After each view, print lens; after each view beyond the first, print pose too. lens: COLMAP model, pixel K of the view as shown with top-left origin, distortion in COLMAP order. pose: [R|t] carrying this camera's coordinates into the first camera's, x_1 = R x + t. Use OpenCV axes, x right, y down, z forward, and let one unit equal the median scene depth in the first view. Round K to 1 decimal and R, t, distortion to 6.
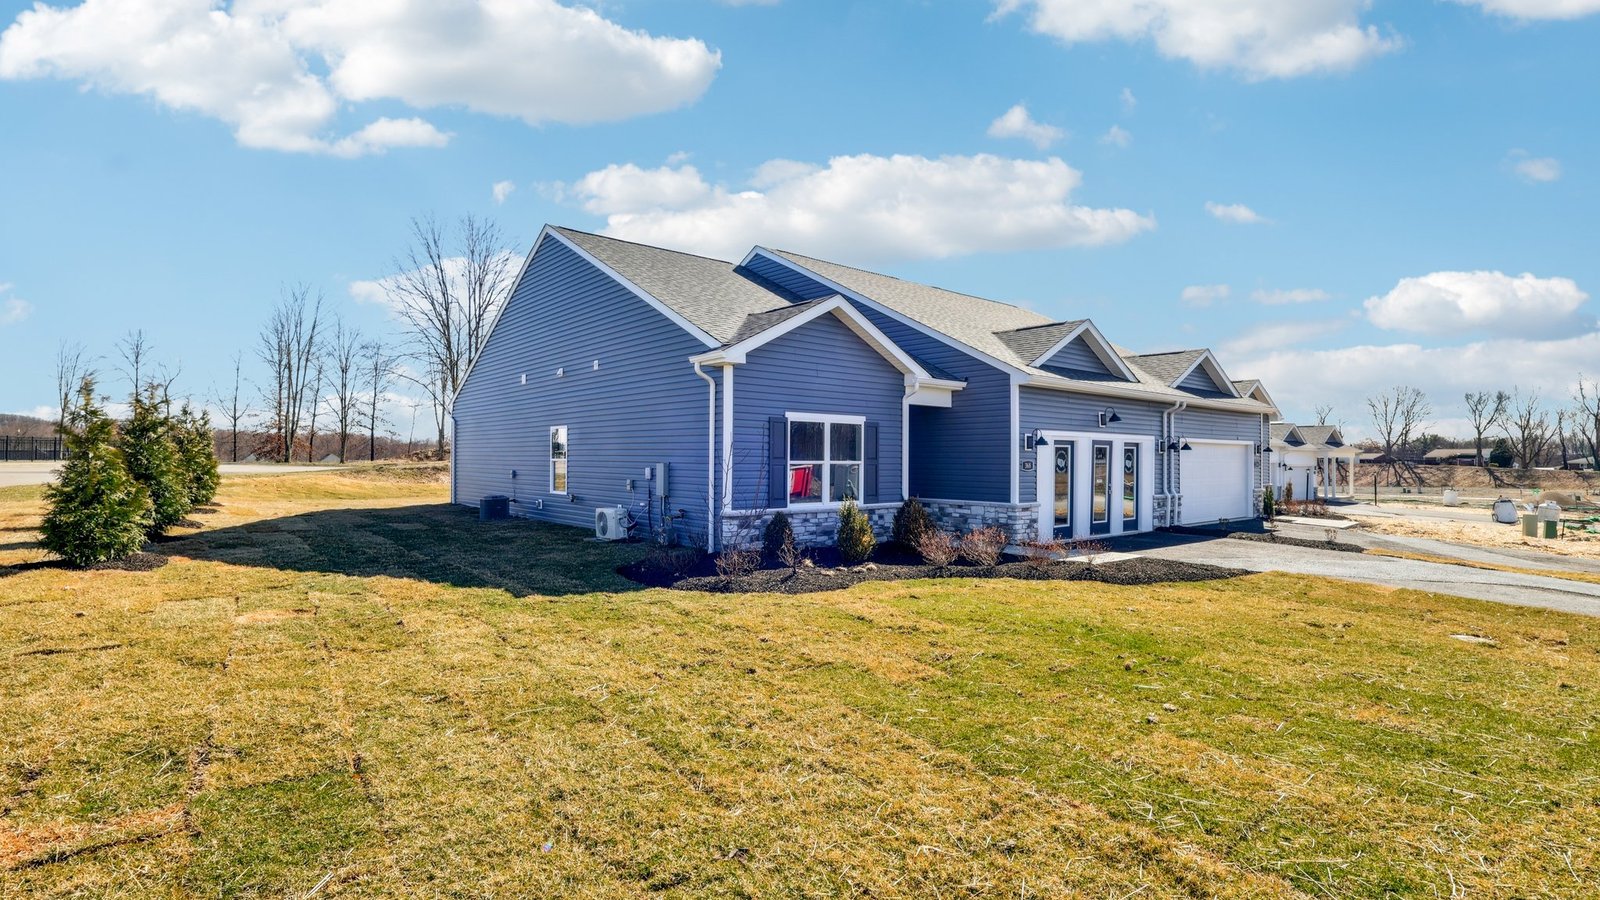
lens RADIAL K [[758.1, 0, 798.8], [0, 758.1, 420.9], [0, 0, 1]] dist [-0.000557, 0.000466]
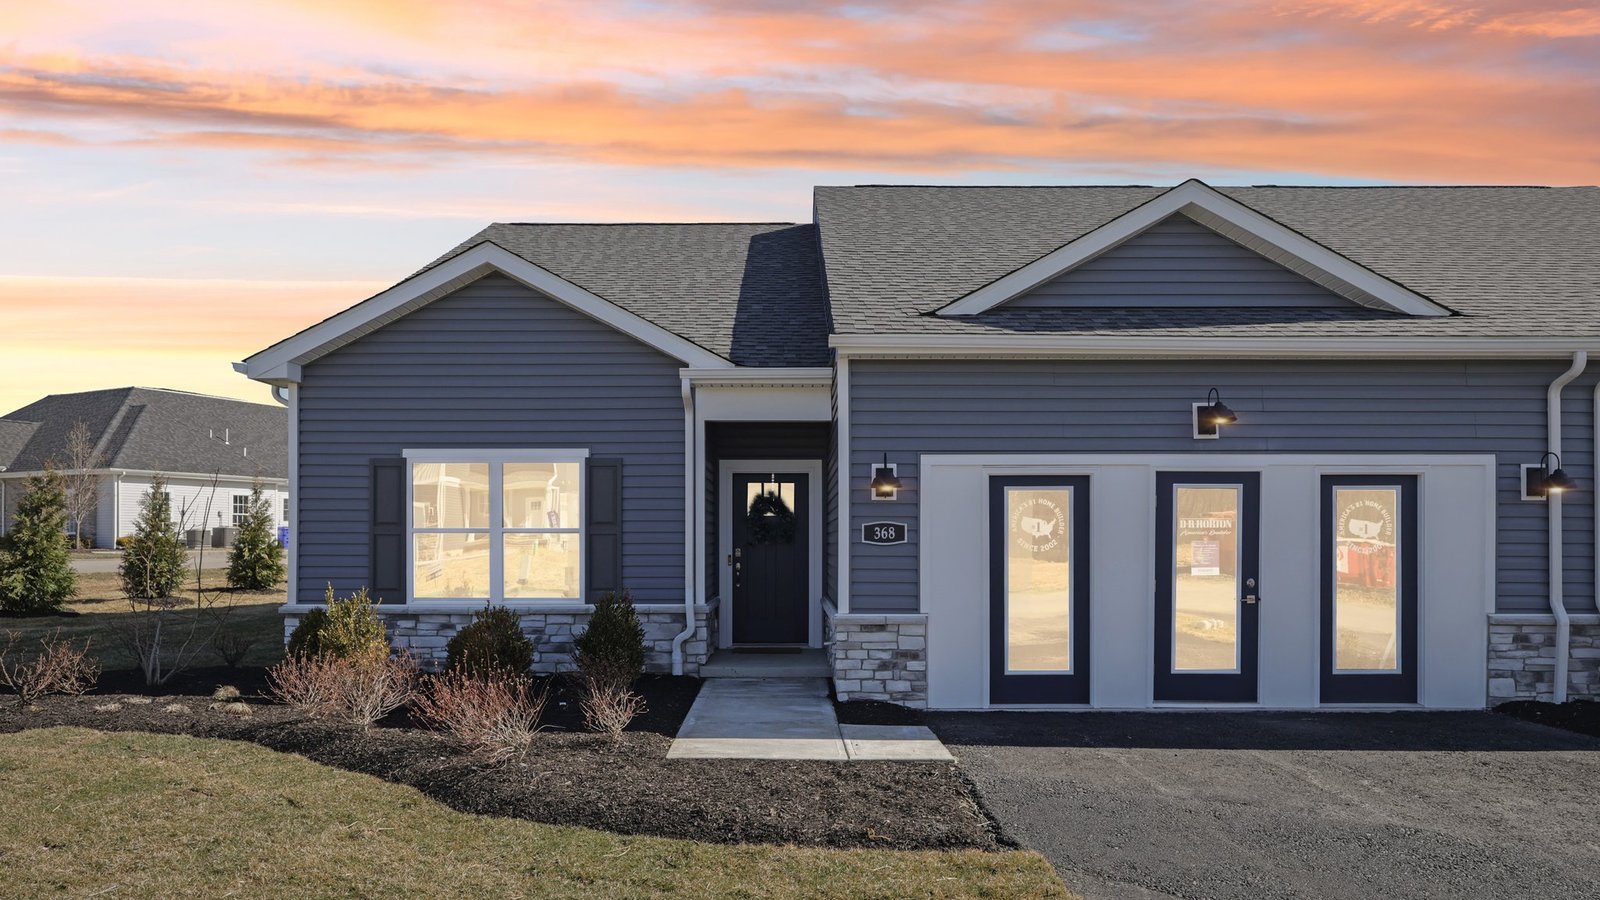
lens RADIAL K [[1019.3, 0, 799.6], [0, 1019.3, 528.8], [0, 0, 1]] dist [0.002245, 0.000782]
pose [[0.756635, -0.016785, -0.653622, 0.708758], [0.038029, 0.999108, 0.018366, 0.045831], [0.652731, -0.038753, 0.756598, 0.532632]]
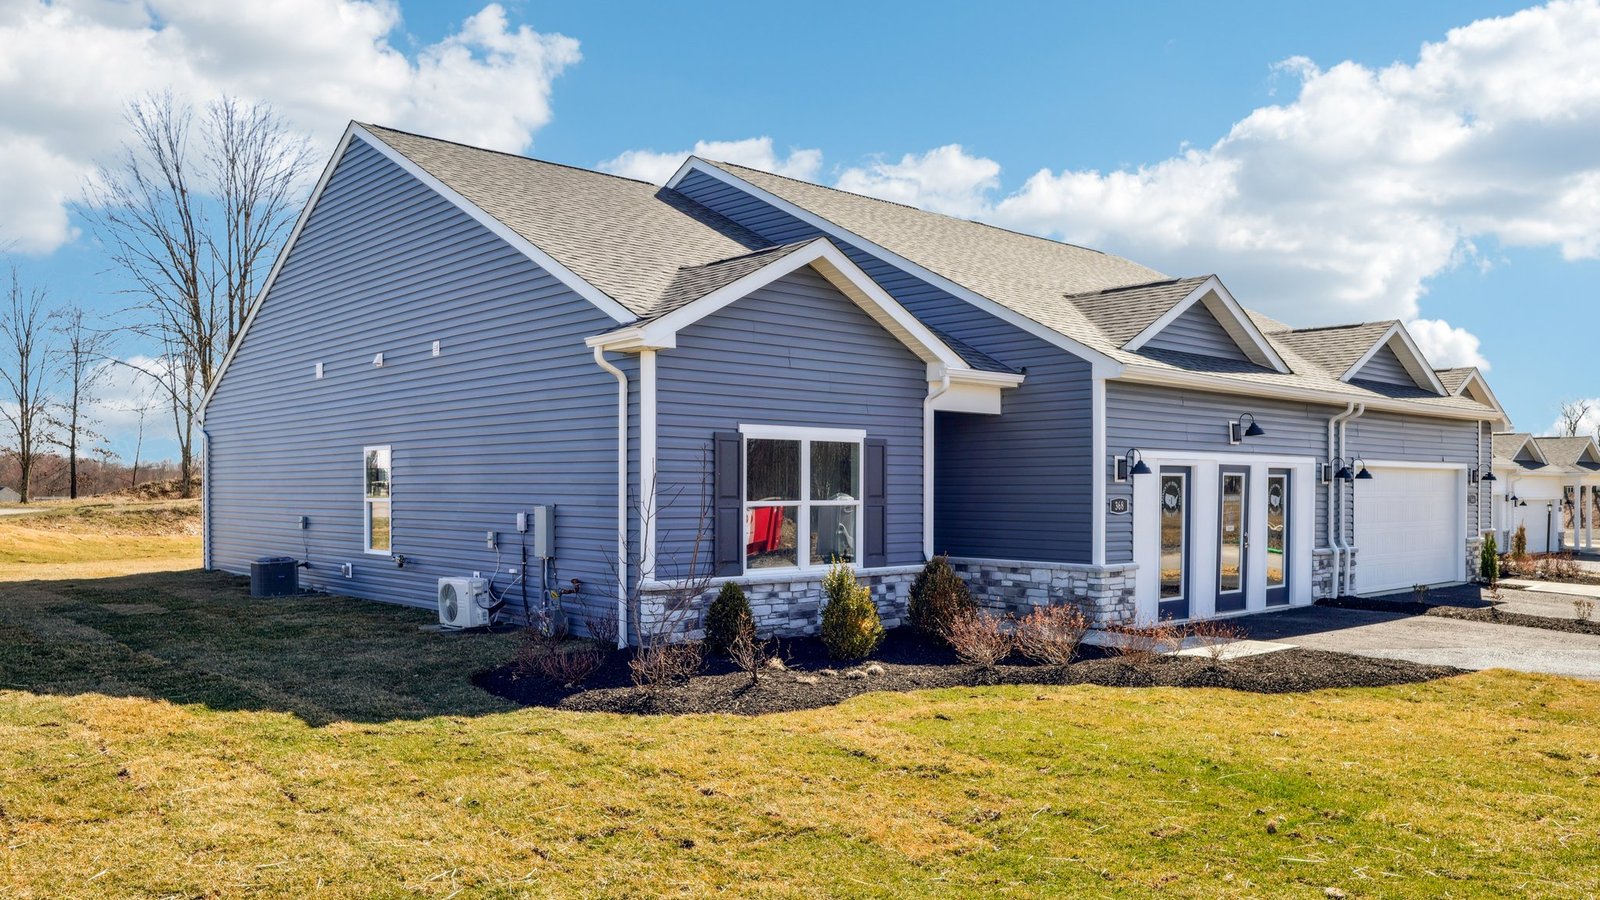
lens RADIAL K [[1197.7, 0, 800.4], [0, 1197.7, 457.3], [0, 0, 1]] dist [0.005800, -0.002108]
pose [[0.999456, -0.004885, 0.032605, 0.000440], [0.004136, 0.999727, 0.022993, -0.006492], [-0.032709, -0.022846, 0.999204, -0.000273]]
